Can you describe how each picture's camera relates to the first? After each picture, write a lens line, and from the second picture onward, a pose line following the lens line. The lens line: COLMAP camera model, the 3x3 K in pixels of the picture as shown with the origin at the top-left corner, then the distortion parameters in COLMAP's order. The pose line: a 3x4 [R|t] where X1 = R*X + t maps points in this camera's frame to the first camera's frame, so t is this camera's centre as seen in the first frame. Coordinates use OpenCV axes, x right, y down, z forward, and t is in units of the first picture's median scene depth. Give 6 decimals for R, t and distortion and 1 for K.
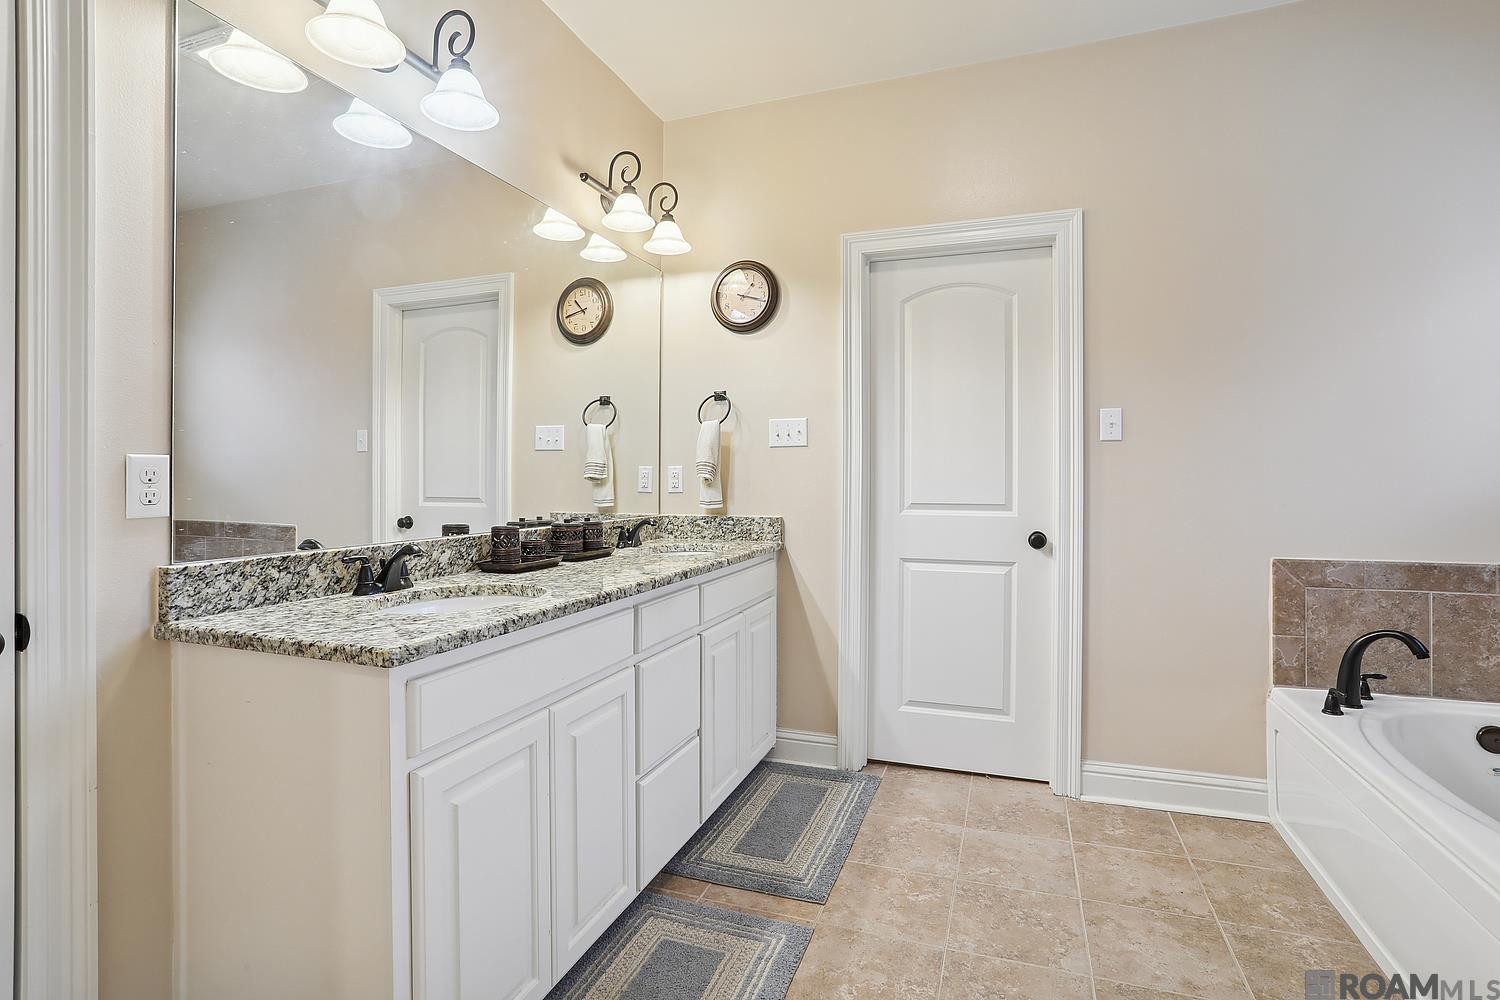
lens RADIAL K [[732.8, 0, 751.7], [0, 732.8, 485.6], [0, 0, 1]] dist [-0.078620, 0.040284]
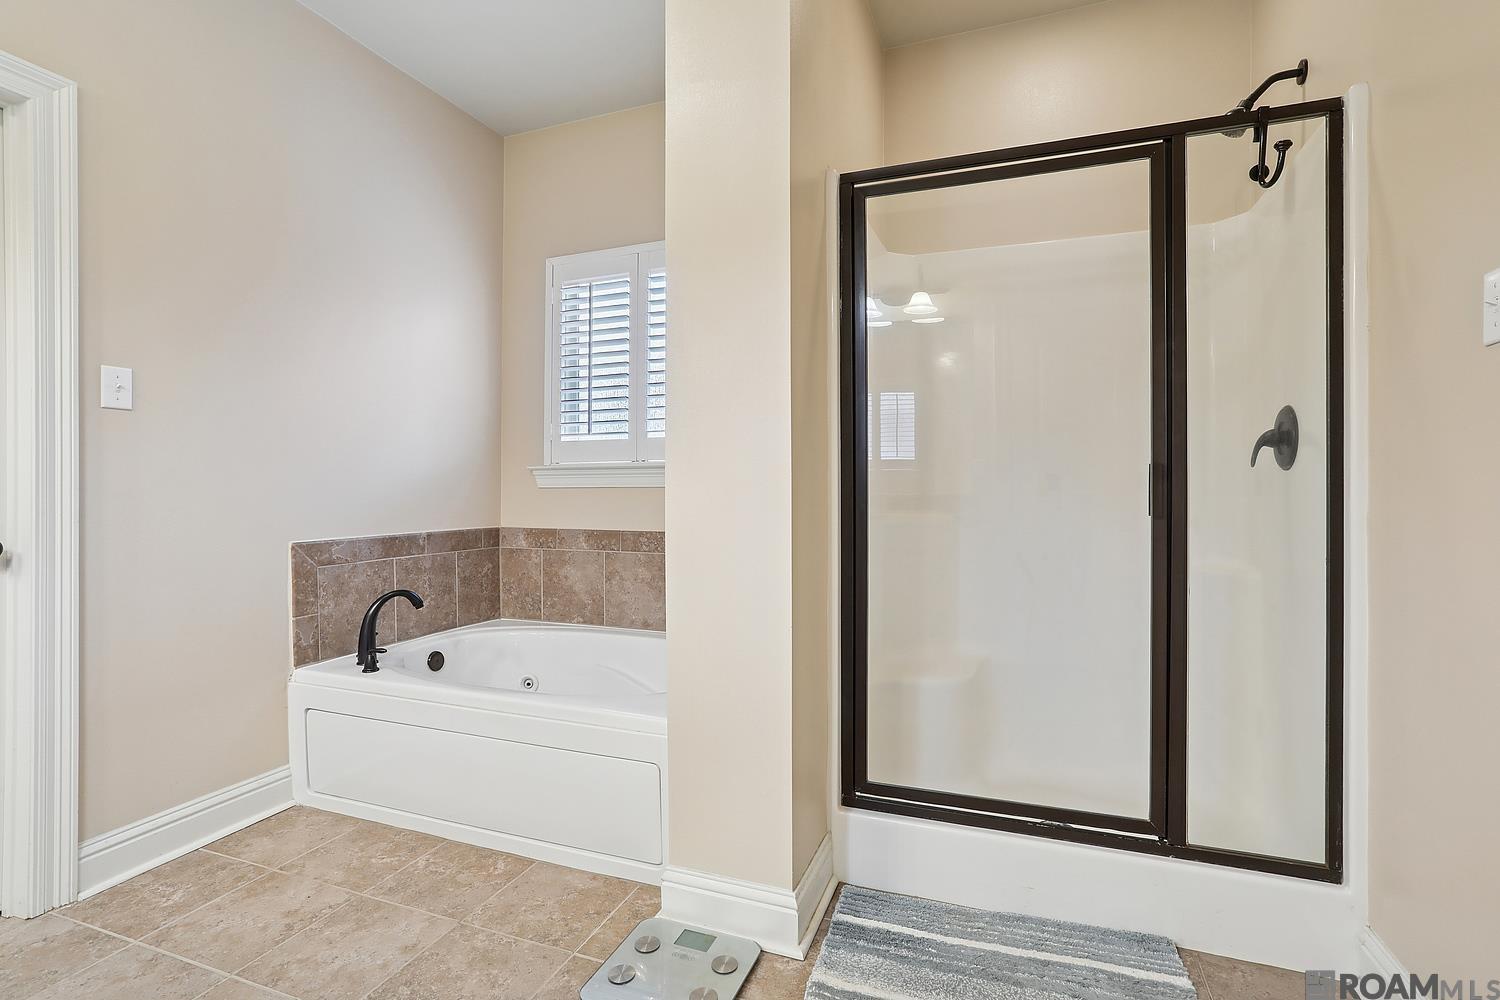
lens RADIAL K [[732.8, 0, 751.7], [0, 732.8, 485.6], [0, 0, 1]] dist [-0.078620, 0.040284]
pose [[-0.005520, 0.005814, 0.999968, -0.293959], [0.010793, 0.999925, -0.005754, 0.035435], [-0.999927, 0.010761, -0.005582, 0.358957]]
